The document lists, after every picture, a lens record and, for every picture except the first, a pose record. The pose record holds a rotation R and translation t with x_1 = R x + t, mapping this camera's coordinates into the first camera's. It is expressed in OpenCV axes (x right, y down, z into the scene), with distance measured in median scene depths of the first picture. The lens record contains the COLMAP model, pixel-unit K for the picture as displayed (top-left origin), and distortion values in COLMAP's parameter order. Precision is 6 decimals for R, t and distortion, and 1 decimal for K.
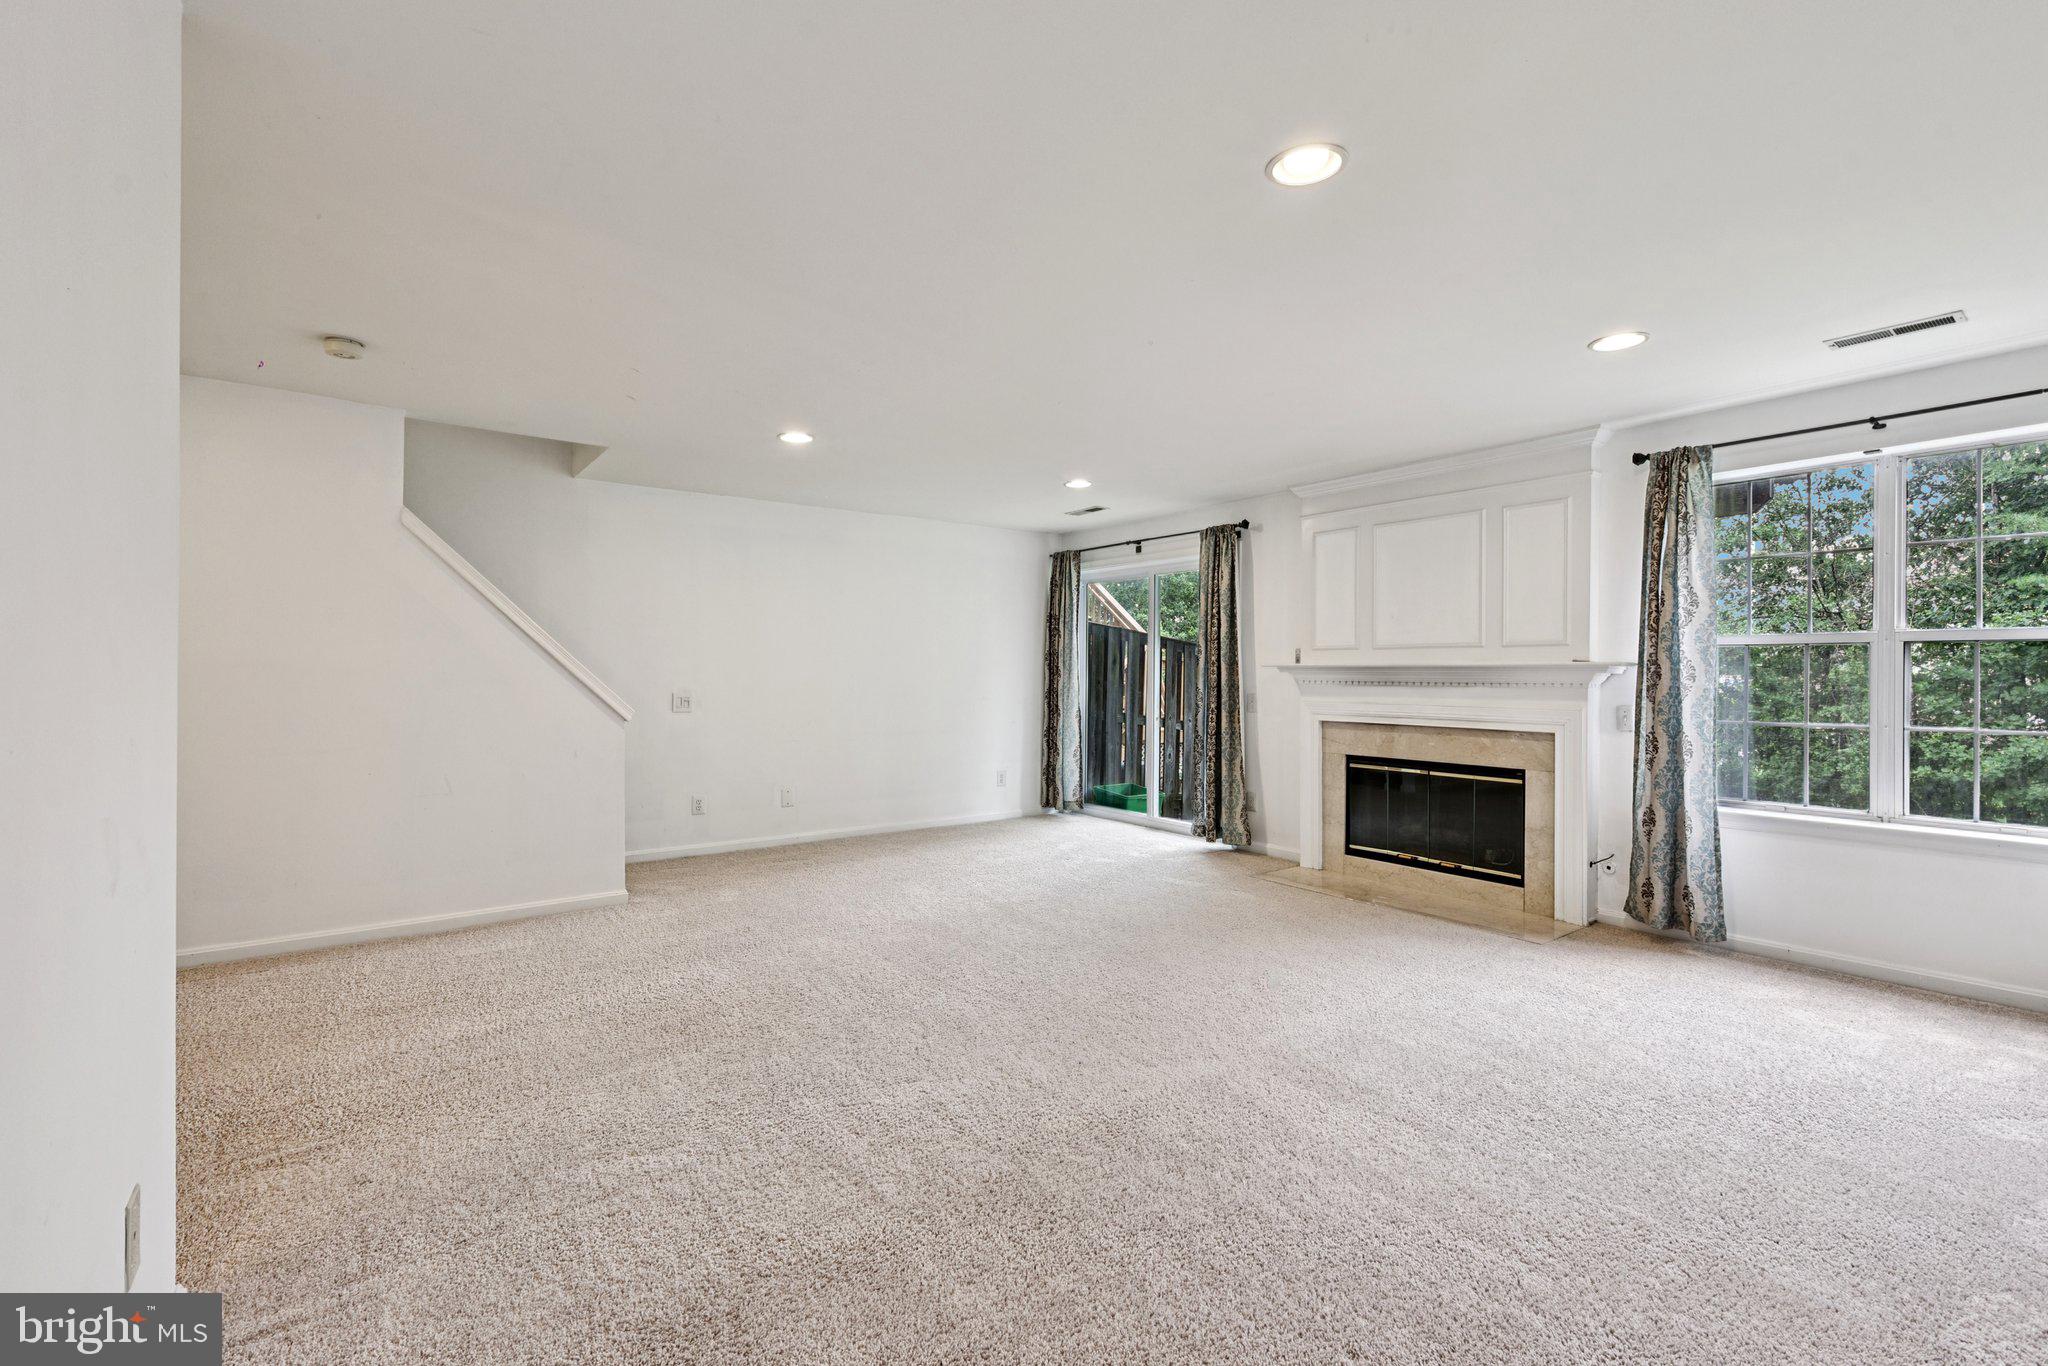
lens RADIAL K [[895.2, 0, 1023.9], [0, 895.2, 669.3], [0, 0, 1]] dist [0.001524, -0.000218]
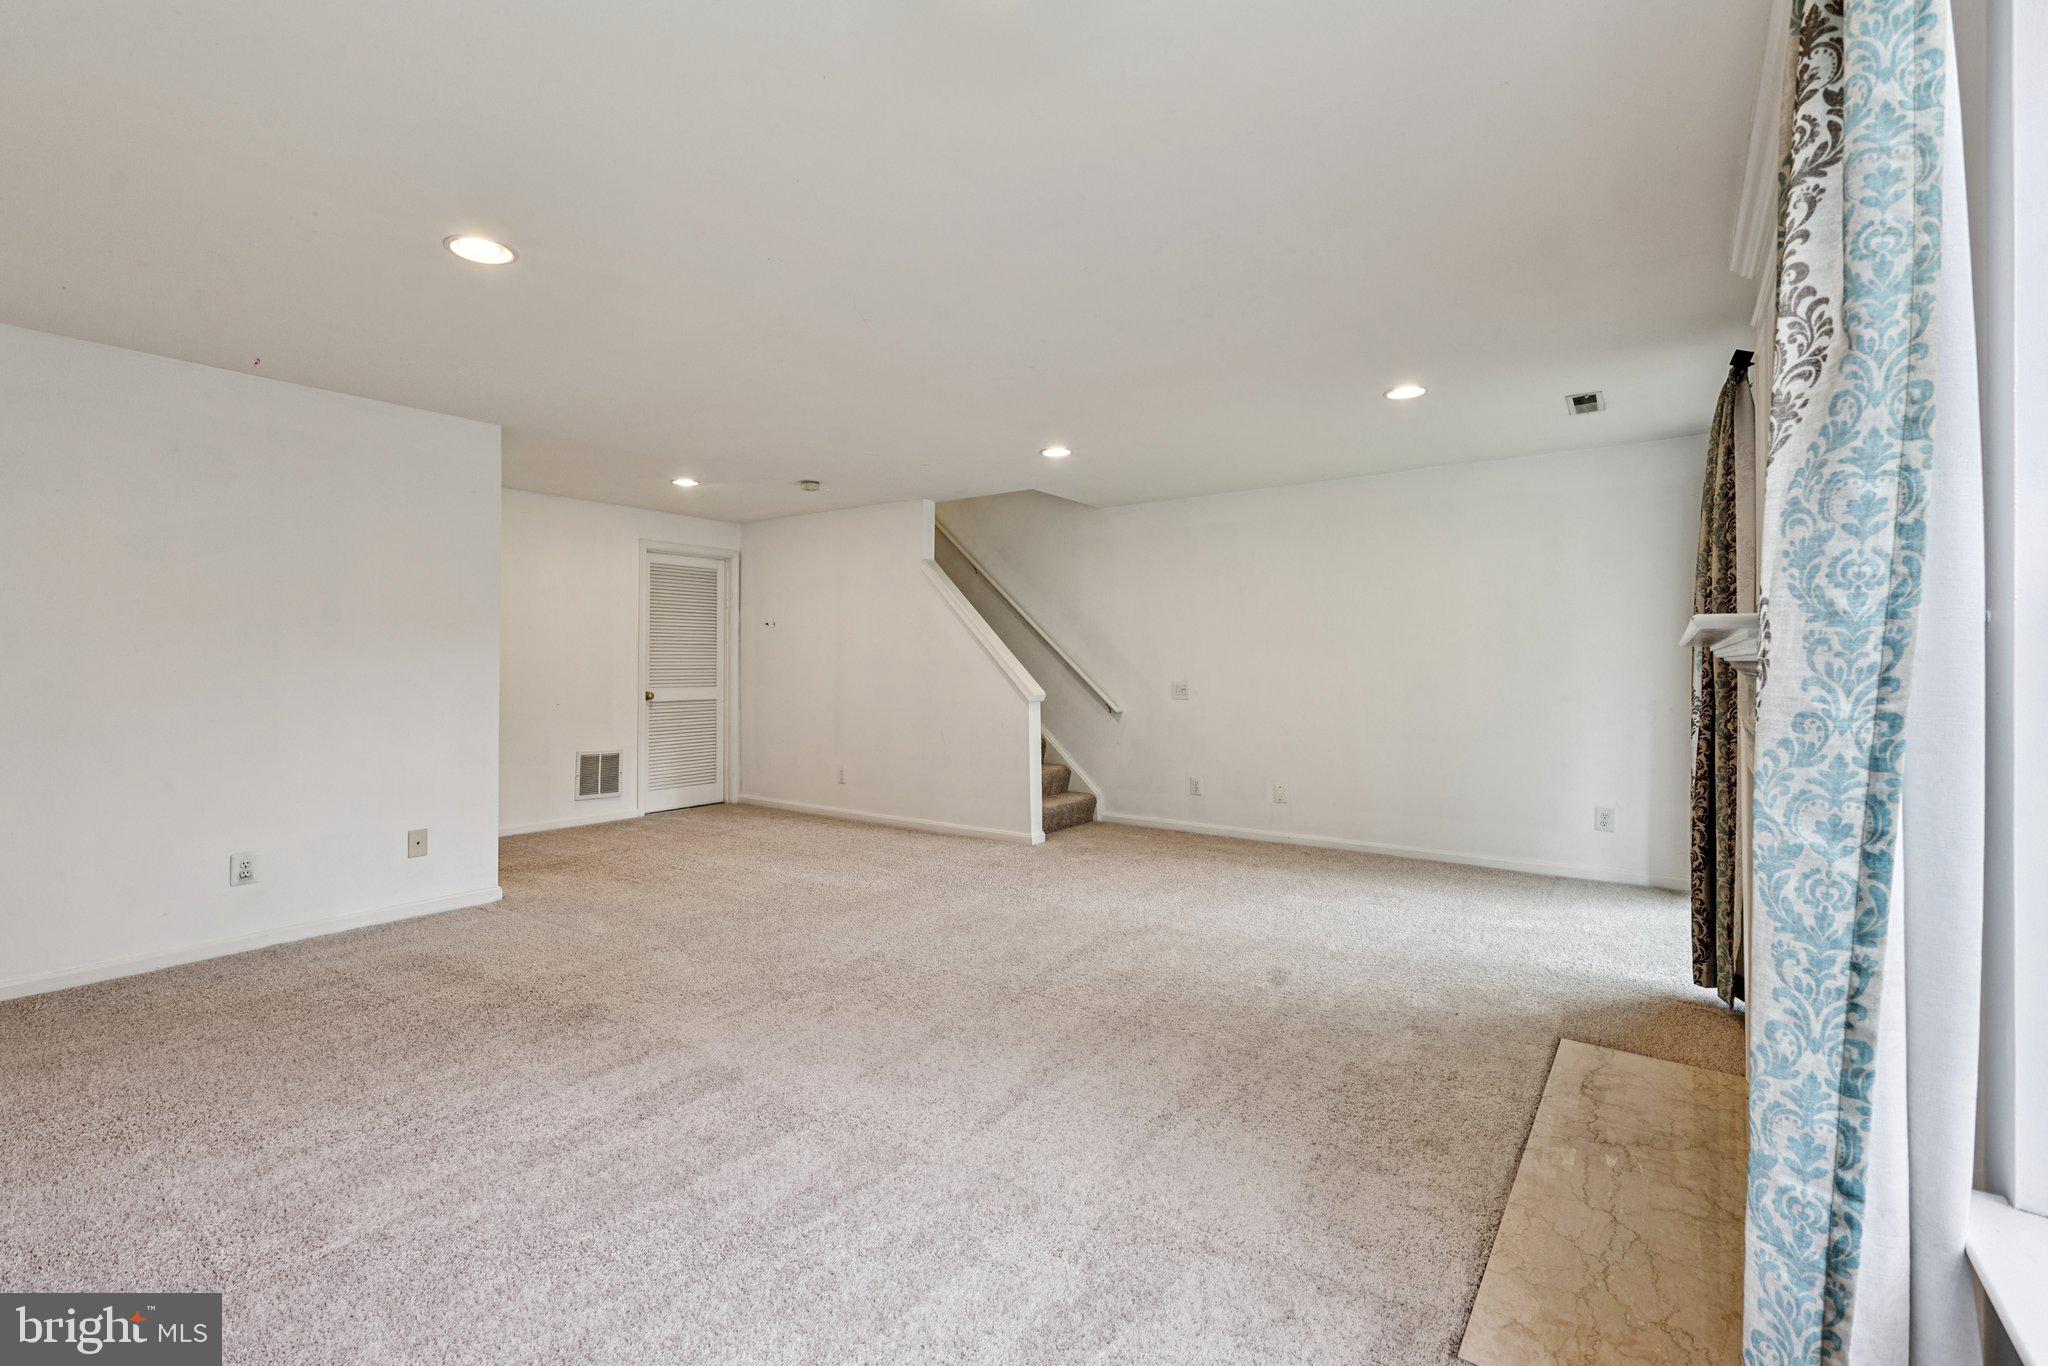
lens RADIAL K [[895.2, 0, 1023.9], [0, 895.2, 669.3], [0, 0, 1]] dist [0.001524, -0.000218]
pose [[0.294769, 0.001205, -0.955568, 0.691086], [0.006897, 0.999970, 0.003388, 0.006378], [0.955544, -0.007589, 0.294752, 0.553870]]
